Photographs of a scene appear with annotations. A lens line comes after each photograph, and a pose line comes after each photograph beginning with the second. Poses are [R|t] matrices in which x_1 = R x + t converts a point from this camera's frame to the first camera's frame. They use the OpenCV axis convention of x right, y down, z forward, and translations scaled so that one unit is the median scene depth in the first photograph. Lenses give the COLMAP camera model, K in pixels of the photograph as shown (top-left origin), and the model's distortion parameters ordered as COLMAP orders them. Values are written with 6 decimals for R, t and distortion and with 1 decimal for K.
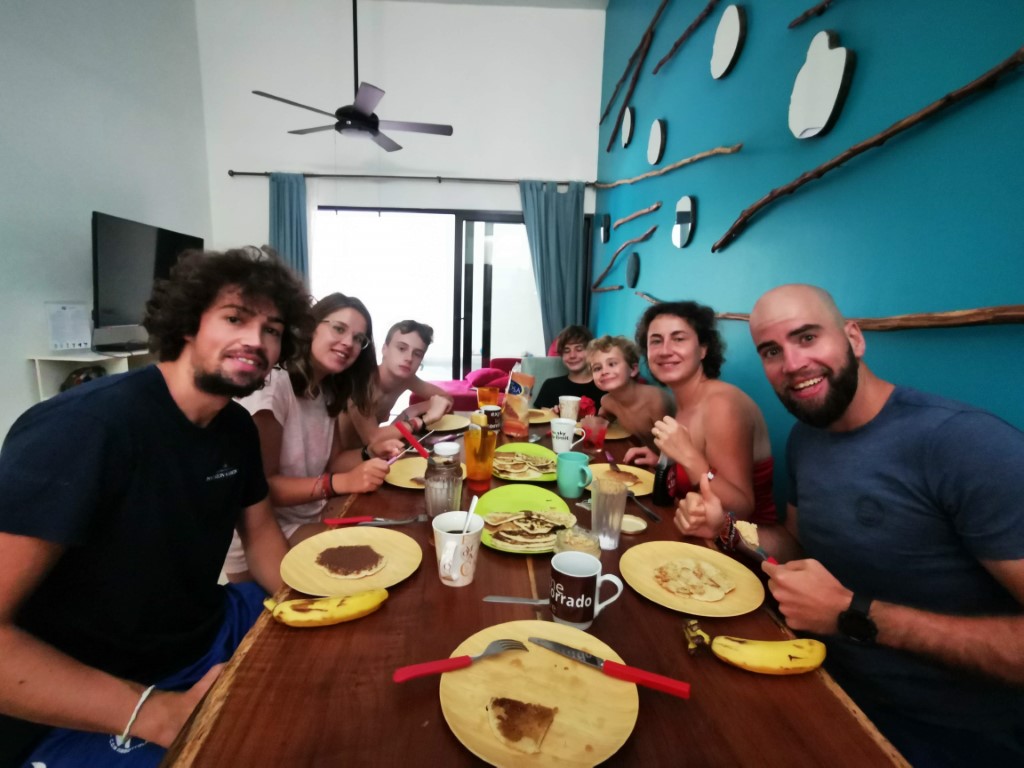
lens RADIAL K [[491.3, 0, 512.0], [0, 491.3, 384.0], [0, 0, 1]] dist [-0.001619, -0.000075]
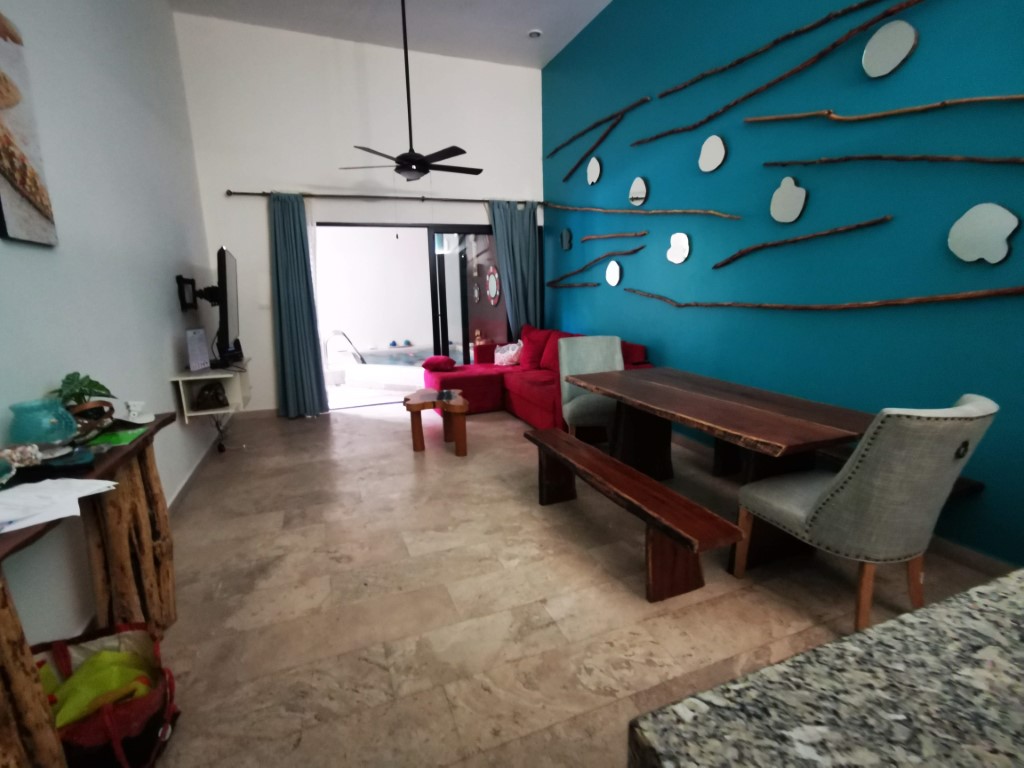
lens RADIAL K [[491.3, 0, 512.0], [0, 491.3, 384.0], [0, 0, 1]] dist [-0.001619, -0.000075]
pose [[0.930880, -0.127954, 0.342185, -0.417560], [0.116922, 0.991738, 0.052767, -0.008619], [-0.346109, -0.009111, 0.938150, -0.200261]]
